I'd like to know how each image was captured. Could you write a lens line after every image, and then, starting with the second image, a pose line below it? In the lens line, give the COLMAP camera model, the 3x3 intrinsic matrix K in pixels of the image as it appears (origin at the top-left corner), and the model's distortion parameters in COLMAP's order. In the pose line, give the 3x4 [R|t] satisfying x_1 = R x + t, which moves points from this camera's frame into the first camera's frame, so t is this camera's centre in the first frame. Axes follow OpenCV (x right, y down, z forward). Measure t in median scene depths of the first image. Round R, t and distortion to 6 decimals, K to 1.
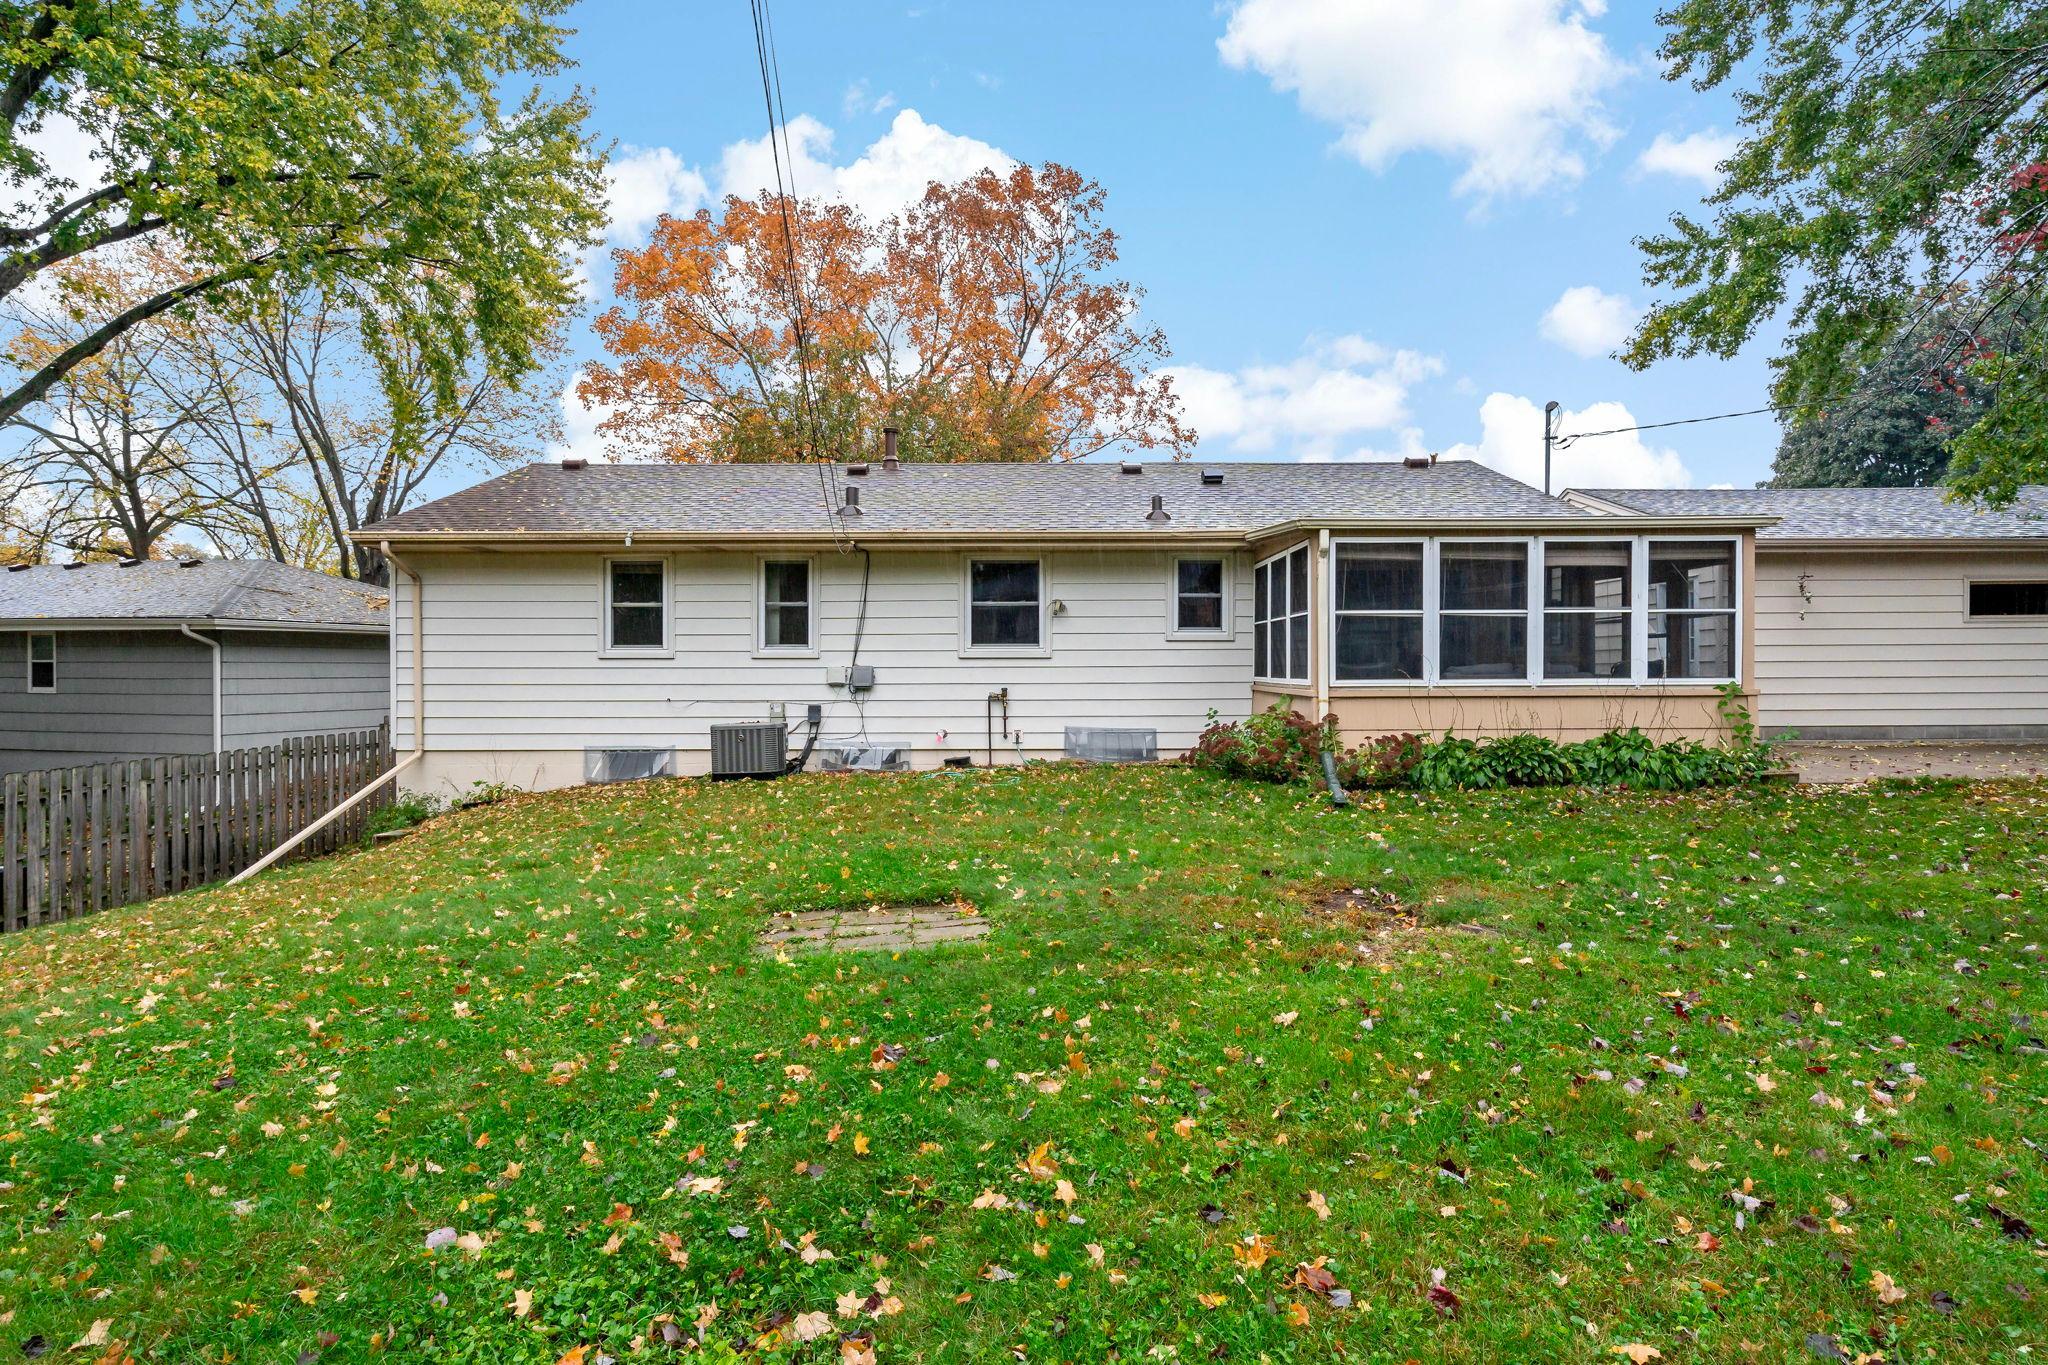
lens RADIAL K [[1083.0, 0, 1002.2], [0, 1083.0, 688.7], [0, 0, 1]] dist [0.002205, 0.000844]
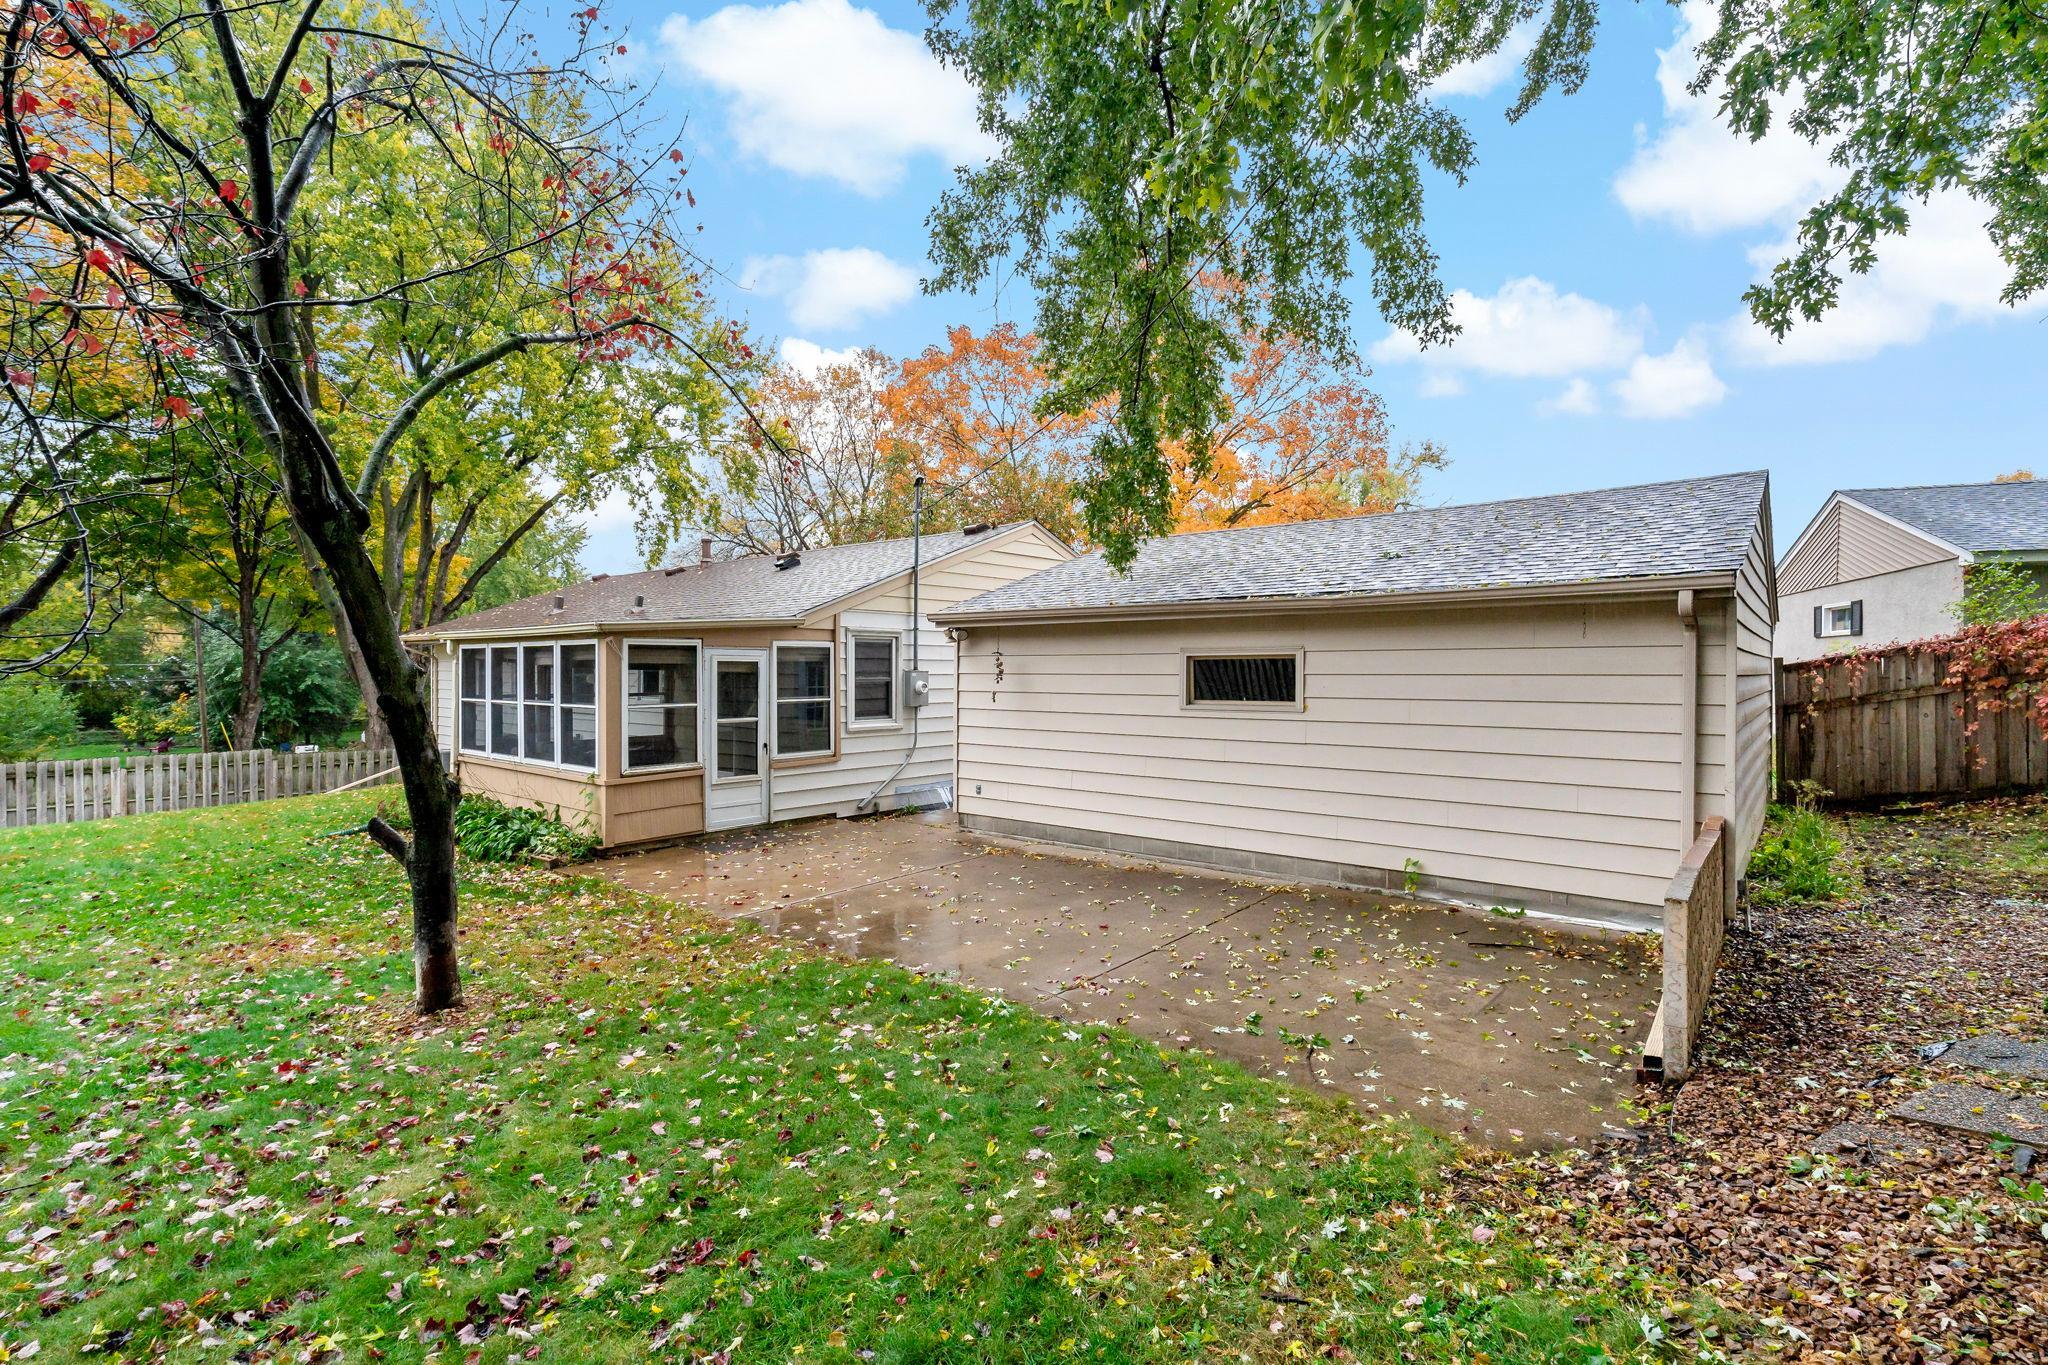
lens RADIAL K [[940.5, 0, 1024.0], [0, 940.5, 682.5], [0, 0, 1]] dist [-0.000775, 0.000234]
pose [[0.763228, 0.014467, -0.645968, 1.255670], [-0.014321, 0.999882, 0.005474, -0.083953], [0.645971, 0.005073, 0.763345, 0.425754]]
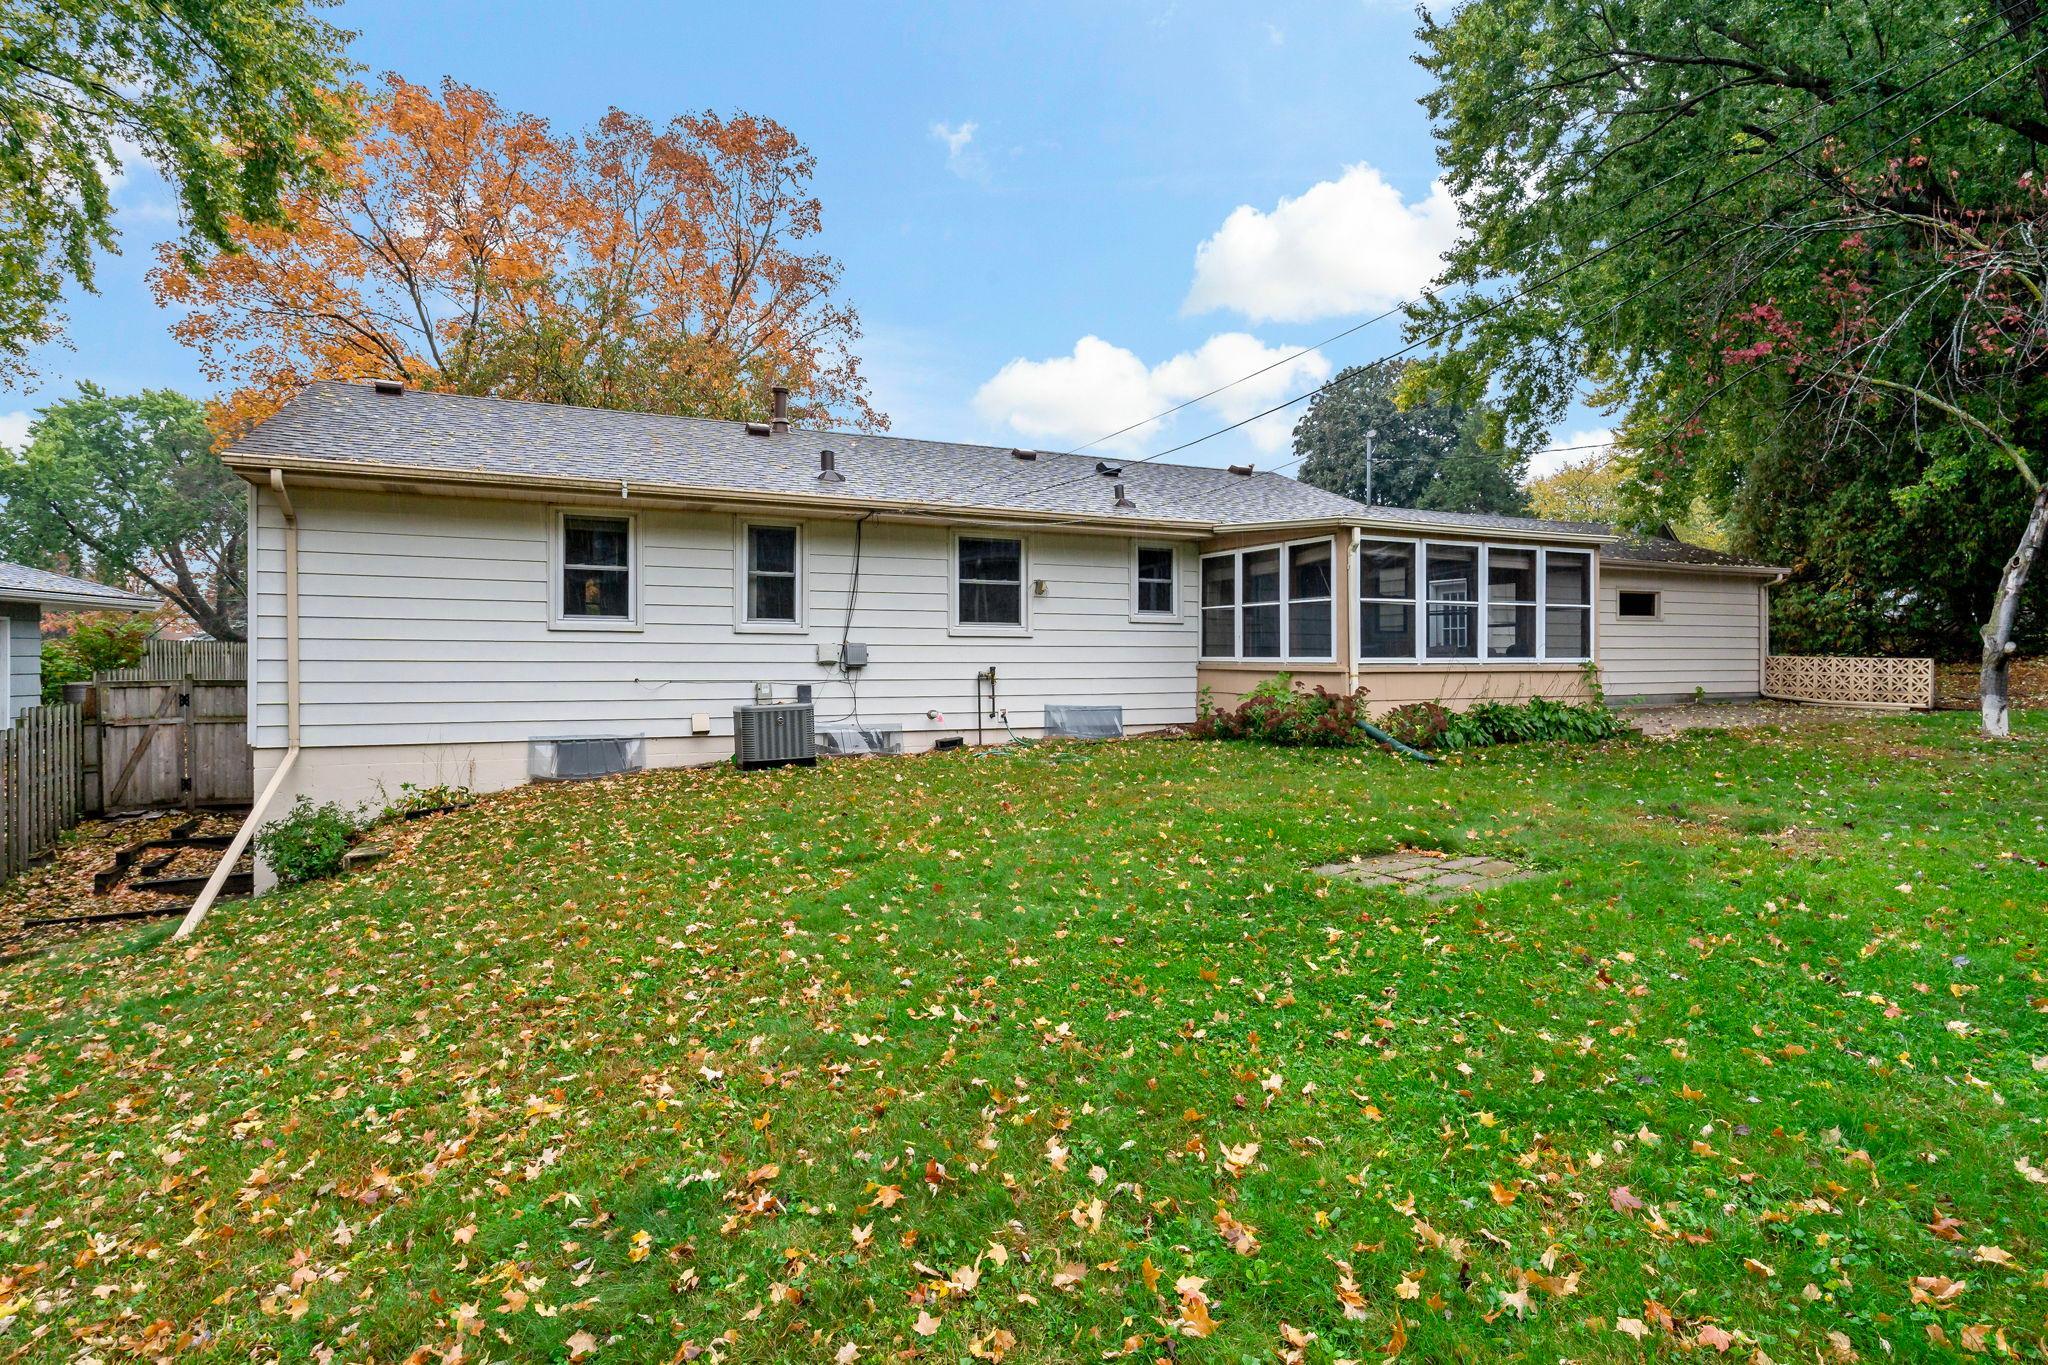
lens RADIAL K [[1110.6, 0, 1030.7], [0, 1110.6, 671.2], [0, 0, 1]] dist [0.001132, 0.000900]
pose [[0.895048, -0.000205, 0.445970, -0.418474], [0.003413, 0.999974, -0.006390, 0.009961], [-0.445957, 0.007241, 0.895025, 0.074849]]
